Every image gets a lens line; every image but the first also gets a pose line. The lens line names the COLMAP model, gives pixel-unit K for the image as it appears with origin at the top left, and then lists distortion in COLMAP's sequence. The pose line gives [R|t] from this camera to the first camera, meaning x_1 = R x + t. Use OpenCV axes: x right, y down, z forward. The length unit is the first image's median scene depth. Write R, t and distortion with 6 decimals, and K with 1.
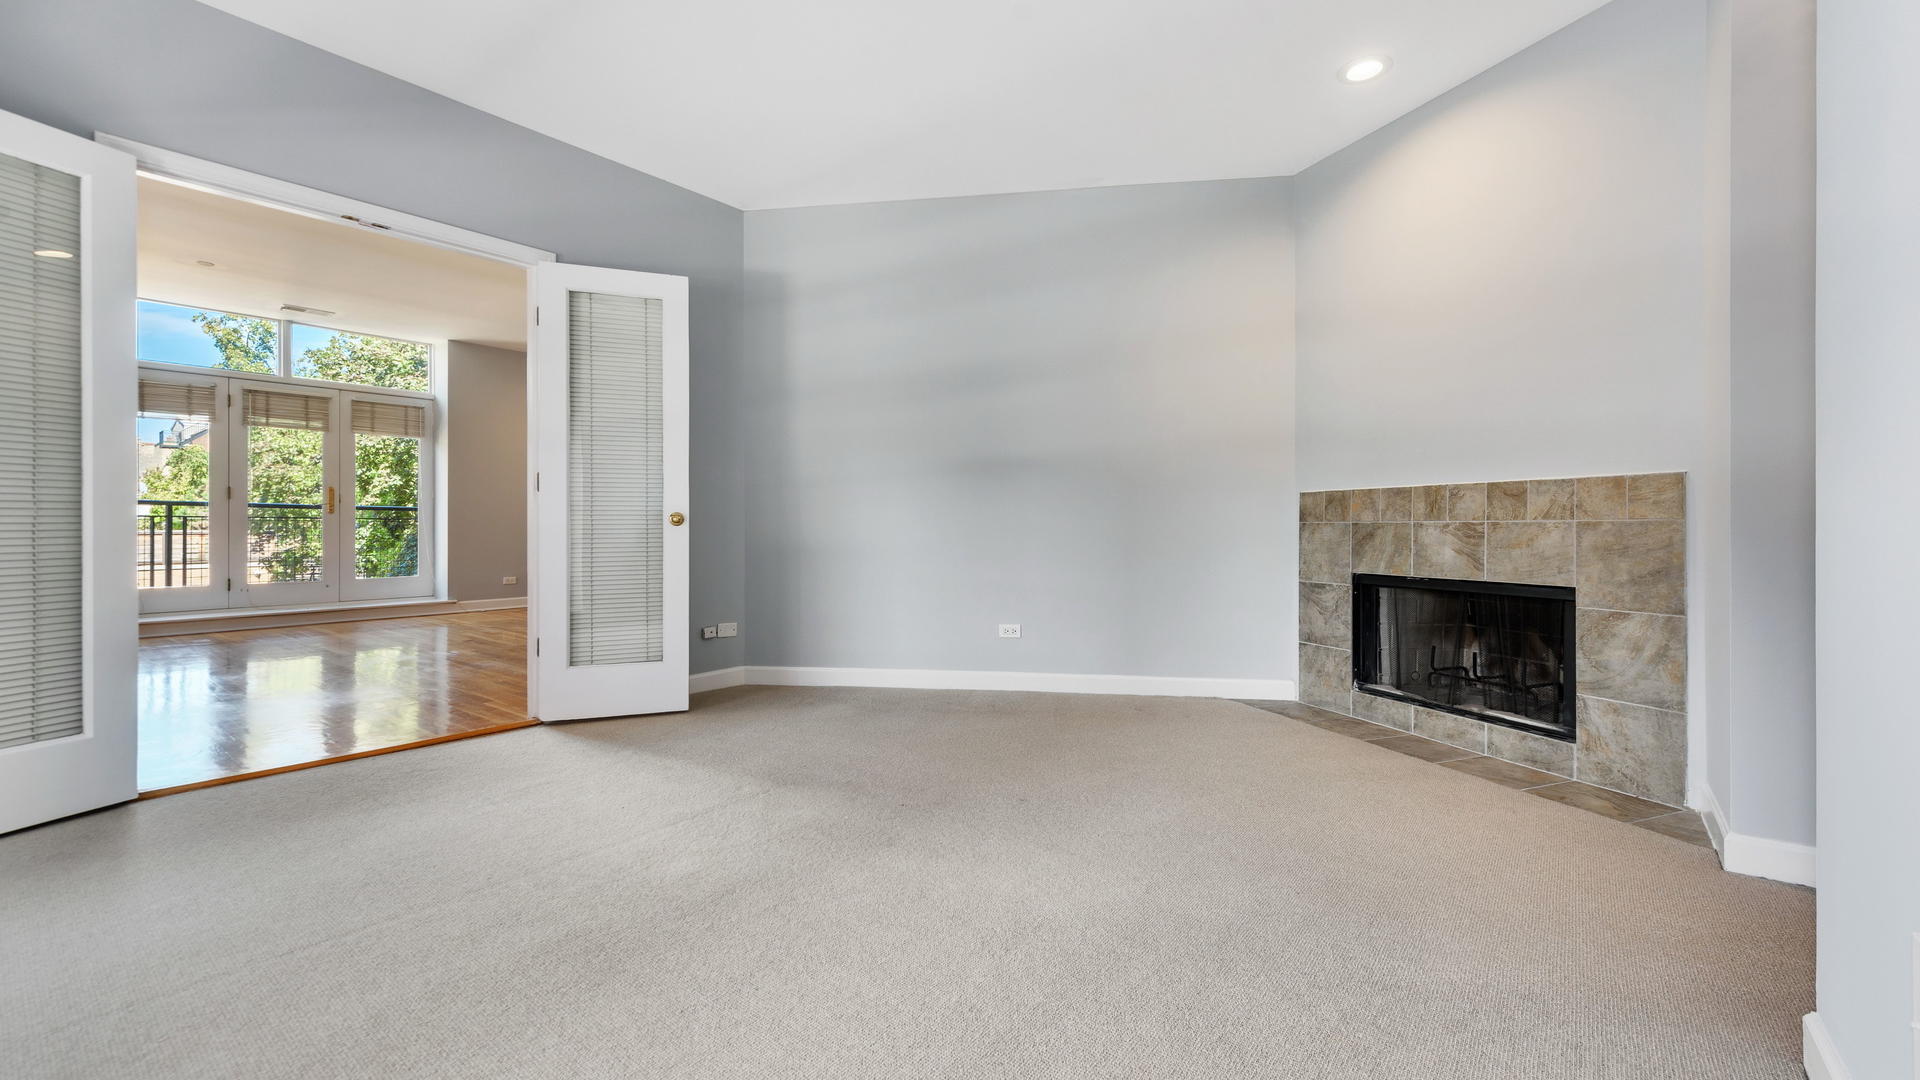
lens RADIAL K [[792.0, 0, 960.9], [0, 792.0, 529.0], [0, 0, 1]] dist [0.000603, 0.000047]
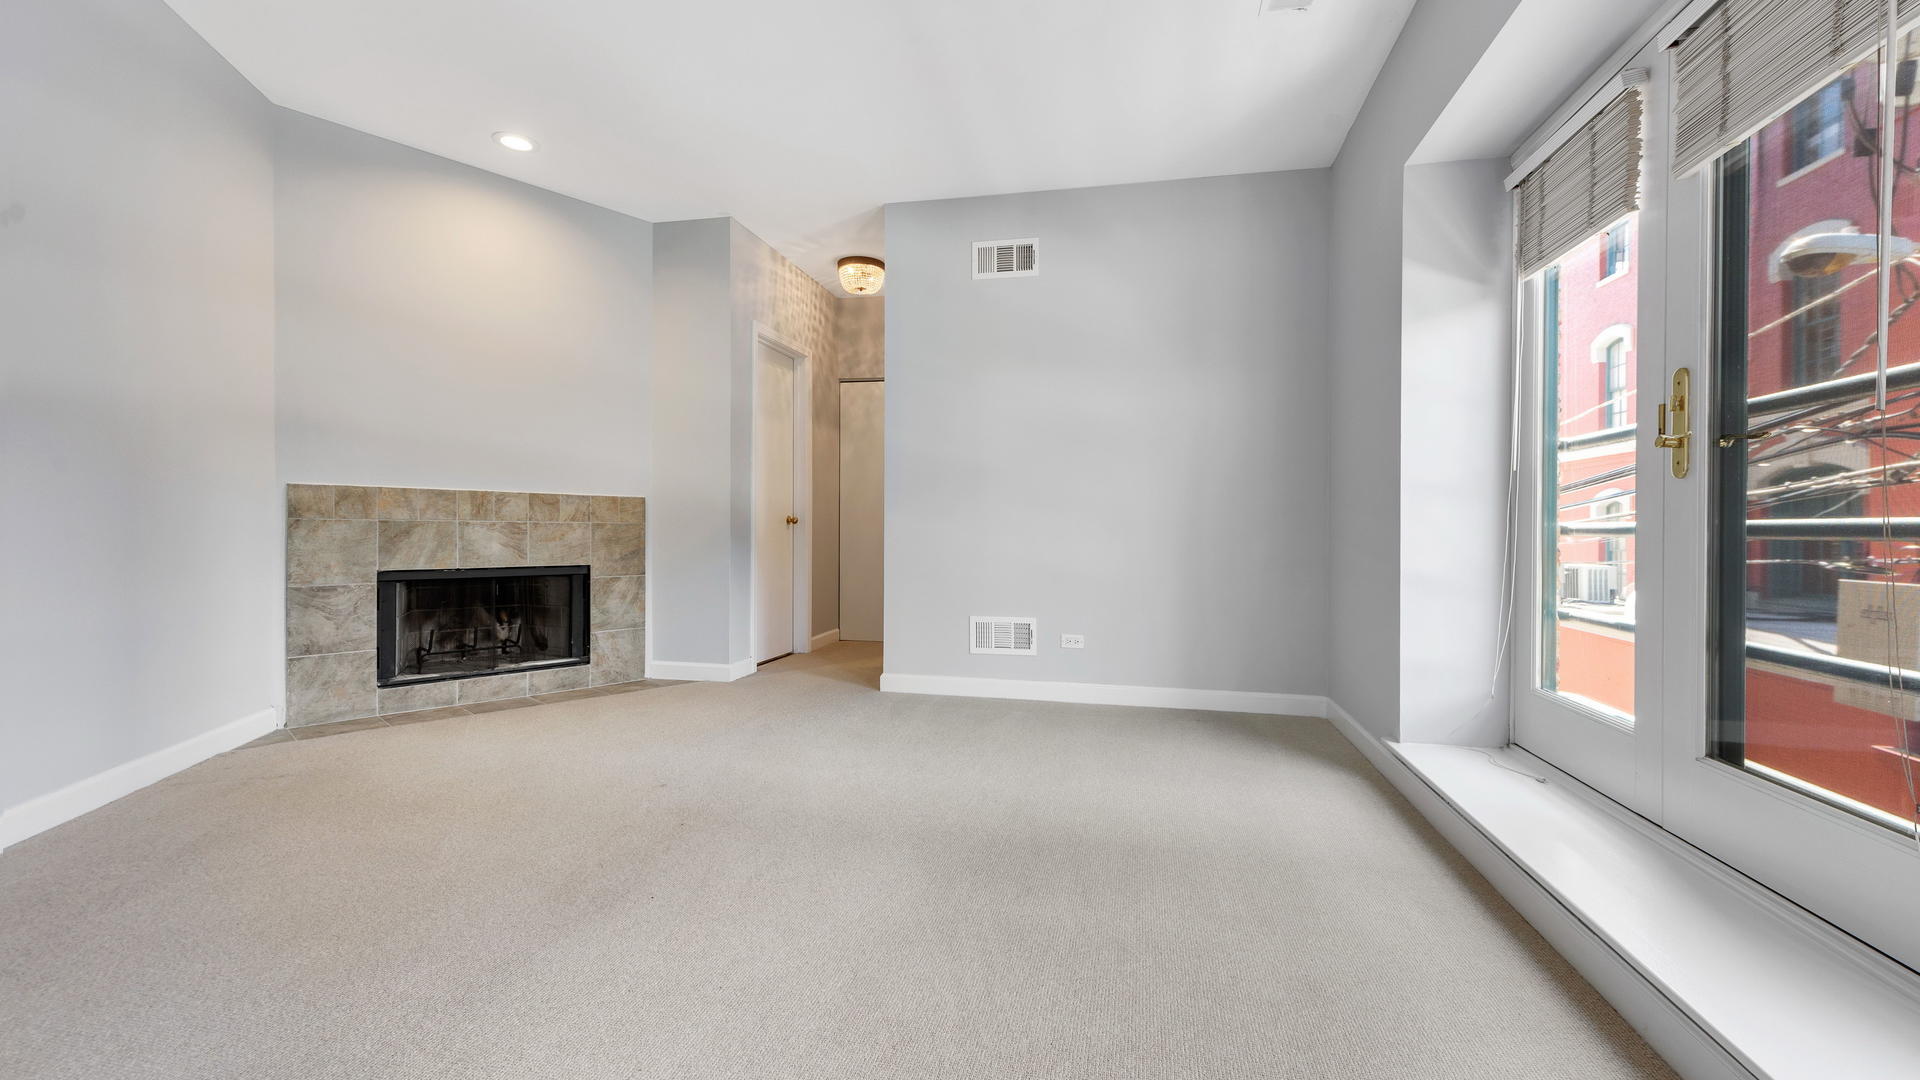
lens RADIAL K [[792.0, 0, 960.9], [0, 792.0, 529.0], [0, 0, 1]] dist [0.000603, 0.000047]
pose [[-0.462189, -0.007130, 0.886753, -0.885039], [-0.009813, 0.999948, 0.002926, -0.008604], [-0.886727, -0.007349, -0.462234, 0.996110]]
